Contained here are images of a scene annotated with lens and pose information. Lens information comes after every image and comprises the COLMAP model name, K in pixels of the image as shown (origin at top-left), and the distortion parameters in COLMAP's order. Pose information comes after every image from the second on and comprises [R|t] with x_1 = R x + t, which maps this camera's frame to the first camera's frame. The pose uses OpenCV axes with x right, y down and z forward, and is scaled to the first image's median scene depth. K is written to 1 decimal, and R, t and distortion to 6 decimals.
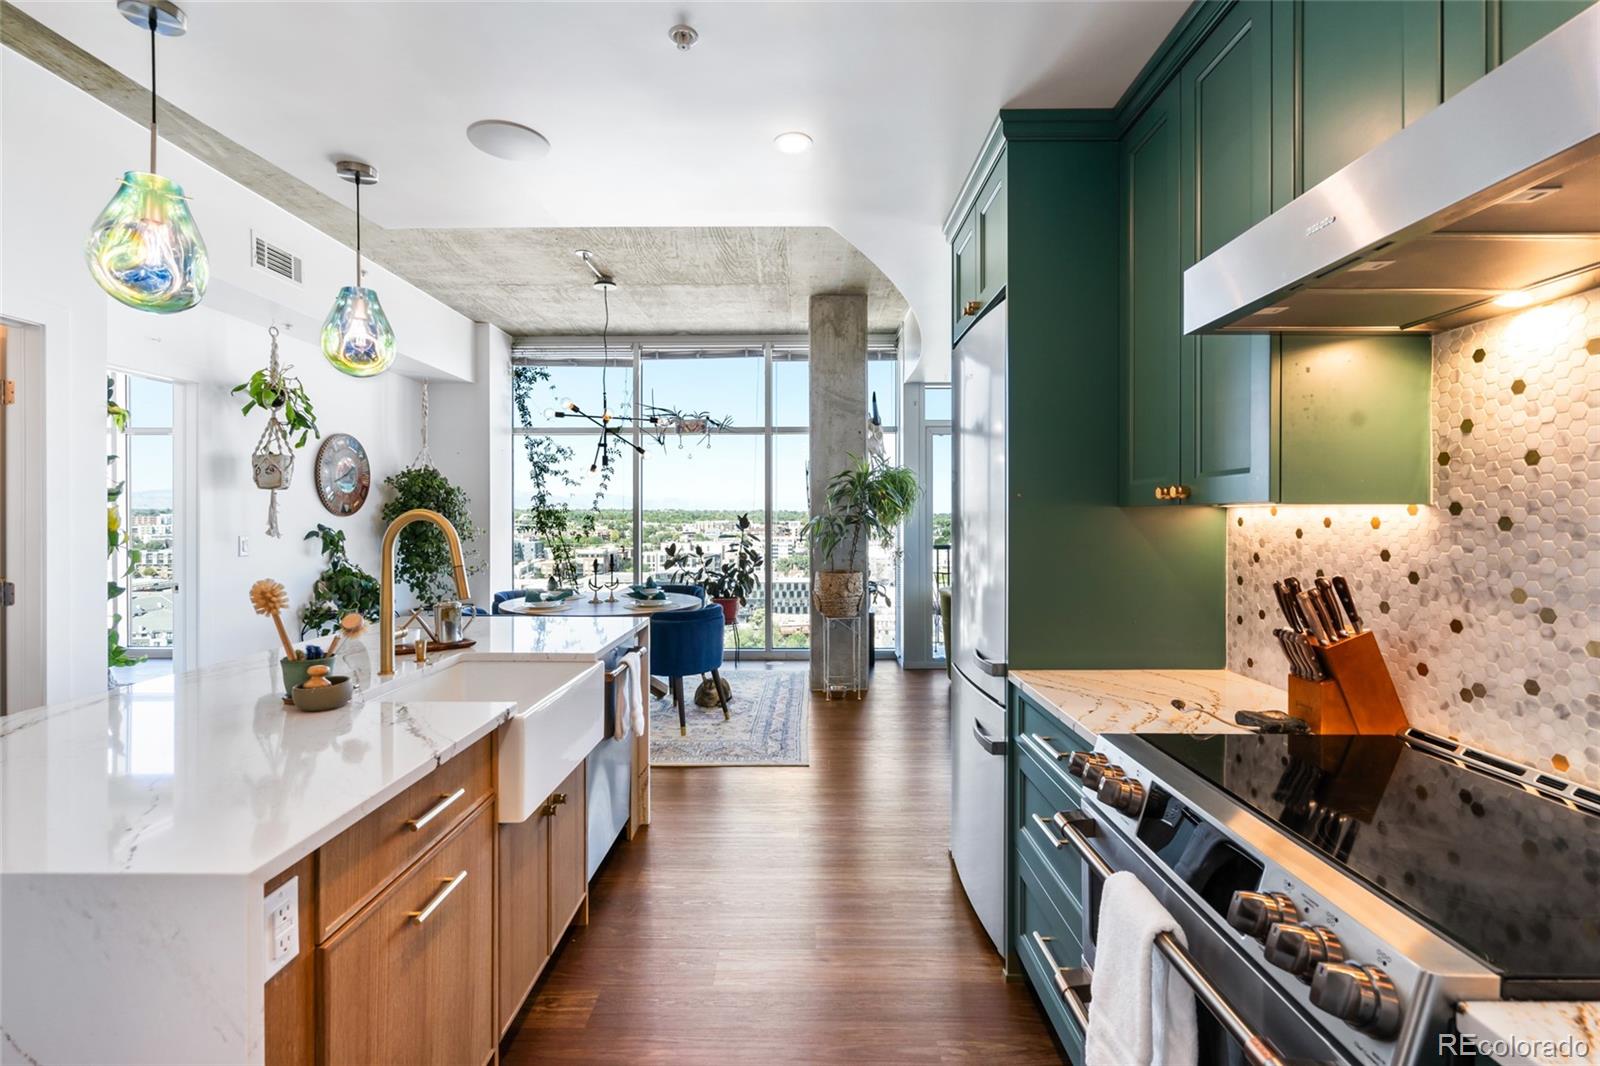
lens RADIAL K [[728.5, 0, 799.0], [0, 728.5, 519.5], [0, 0, 1]] dist [-0.009042, 0.006315]
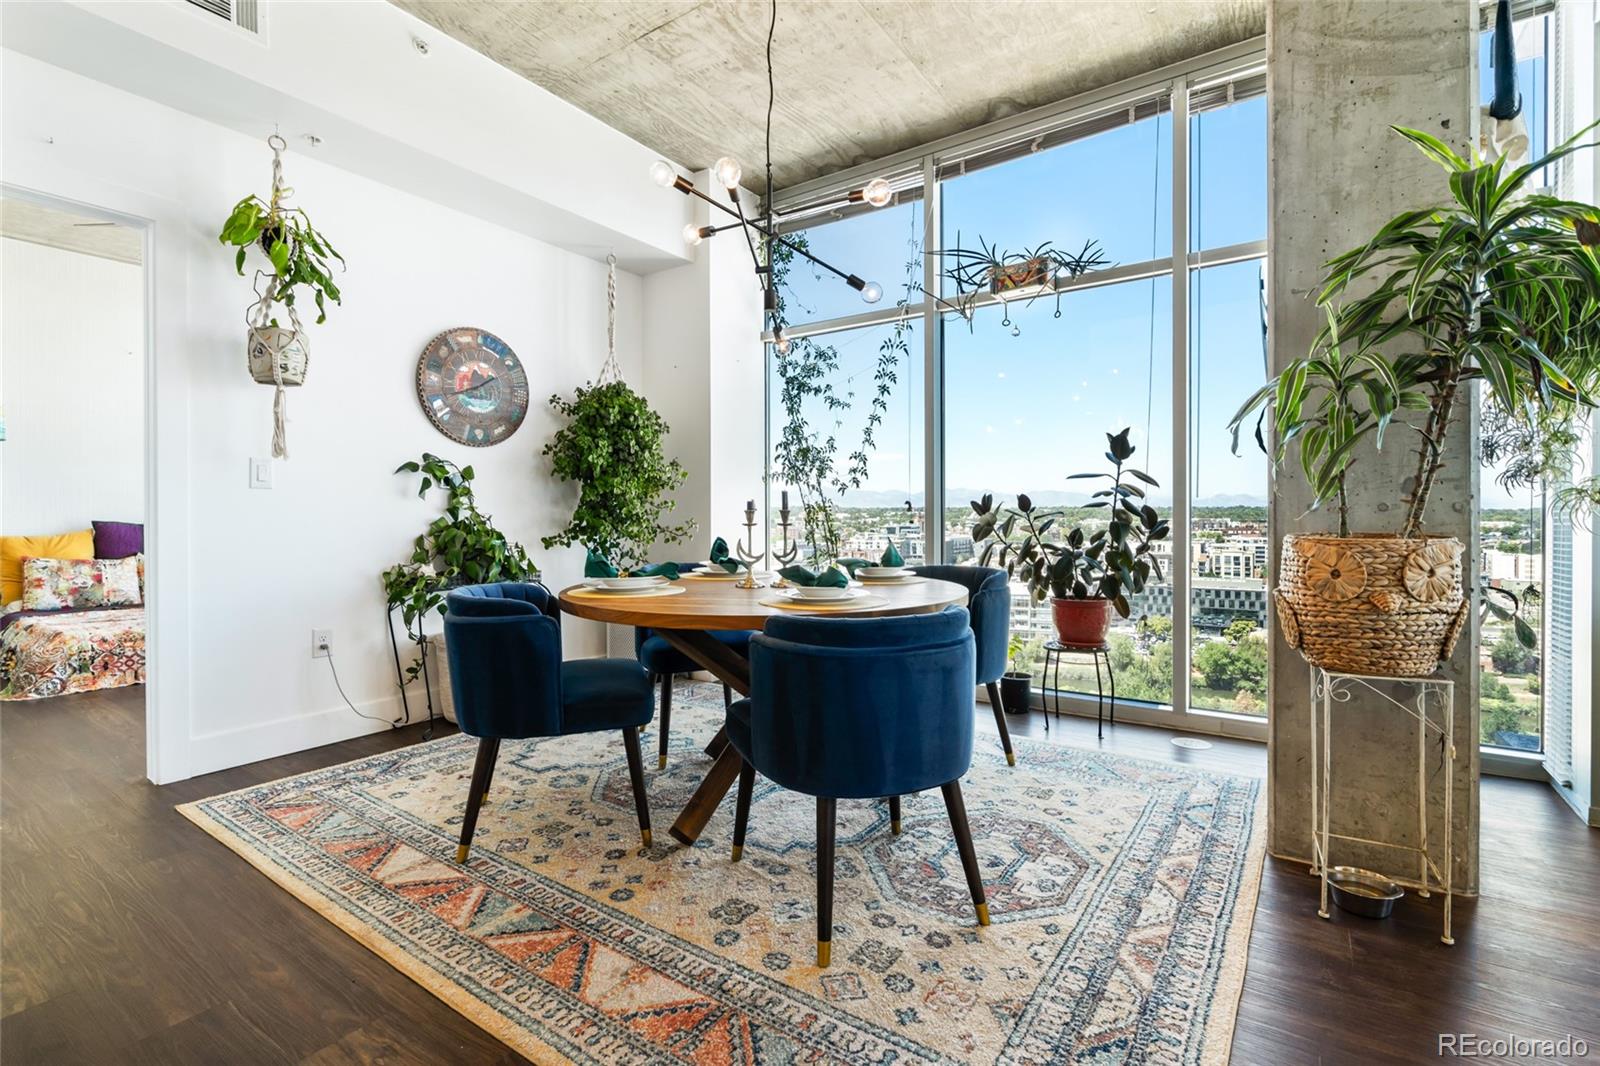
lens RADIAL K [[727.7, 0, 801.0], [0, 727.7, 521.7], [0, 0, 1]] dist [-0.002482, 0.000628]
pose [[0.826918, 0.002193, -0.562318, 0.028655], [0.001160, 0.999984, 0.005606, 0.065919], [0.562321, -0.005288, 0.826902, 0.604827]]
